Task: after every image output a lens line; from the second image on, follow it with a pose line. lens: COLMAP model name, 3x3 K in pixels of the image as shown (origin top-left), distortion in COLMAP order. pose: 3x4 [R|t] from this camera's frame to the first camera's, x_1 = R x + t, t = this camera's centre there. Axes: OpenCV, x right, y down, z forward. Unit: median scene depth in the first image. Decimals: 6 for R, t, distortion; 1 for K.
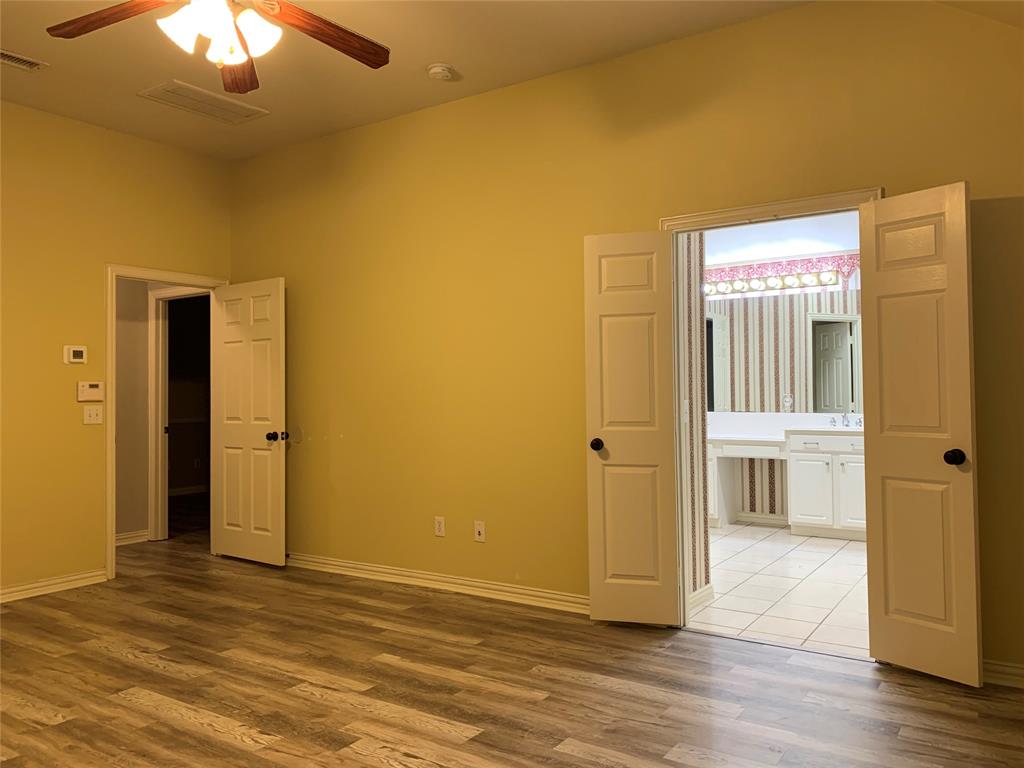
lens RADIAL K [[783.7, 0, 516.2], [0, 783.7, 384.2], [0, 0, 1]] dist [0.024248, -0.012436]
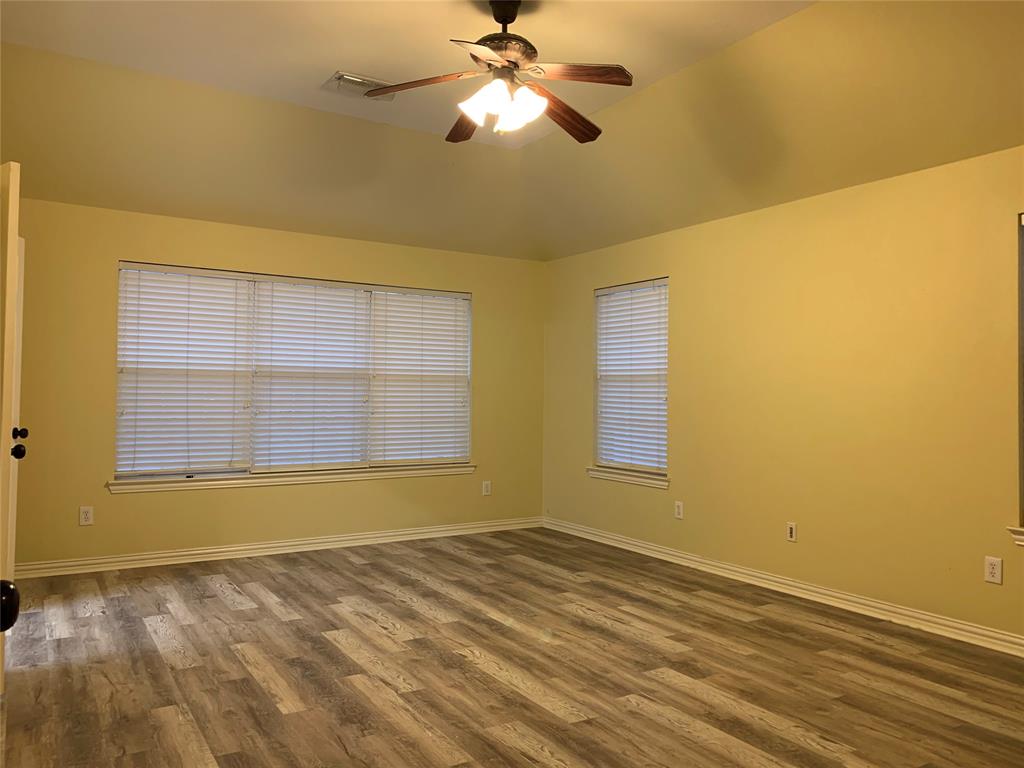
lens RADIAL K [[783.7, 0, 513.8], [0, 783.7, 389.5], [0, 0, 1]] dist [0.024248, -0.012436]
pose [[-0.910323, 0.006789, 0.413842, -0.787599], [-0.003128, 0.999724, -0.023279, 0.042703], [-0.413886, -0.022486, -0.910051, 1.825135]]
